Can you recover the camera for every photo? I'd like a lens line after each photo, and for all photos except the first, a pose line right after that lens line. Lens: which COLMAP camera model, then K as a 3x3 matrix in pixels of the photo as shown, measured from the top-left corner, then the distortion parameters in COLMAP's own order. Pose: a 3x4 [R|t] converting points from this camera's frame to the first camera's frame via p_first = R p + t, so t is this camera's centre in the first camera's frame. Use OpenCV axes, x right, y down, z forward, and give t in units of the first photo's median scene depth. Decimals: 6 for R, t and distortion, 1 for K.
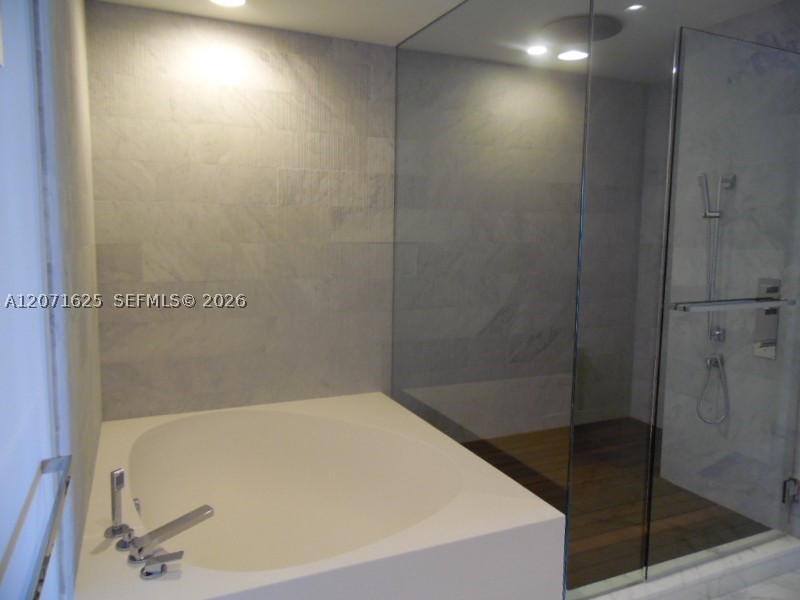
lens RADIAL K [[599.1, 0, 401.9], [0, 599.1, 295.6], [0, 0, 1]] dist [-0.026789, 0.063639]
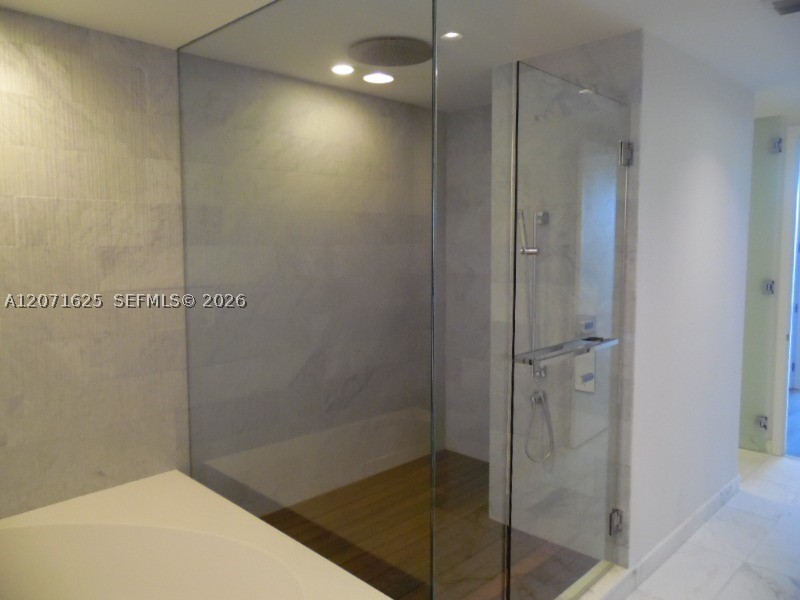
lens RADIAL K [[599.1, 0, 399.7], [0, 599.1, 296.7], [0, 0, 1]] dist [-0.026789, 0.063639]
pose [[0.933682, -0.046809, 0.355030, -0.031365], [0.052966, 0.998567, -0.007637, -0.055837], [-0.354164, 0.025935, 0.934824, 0.133844]]
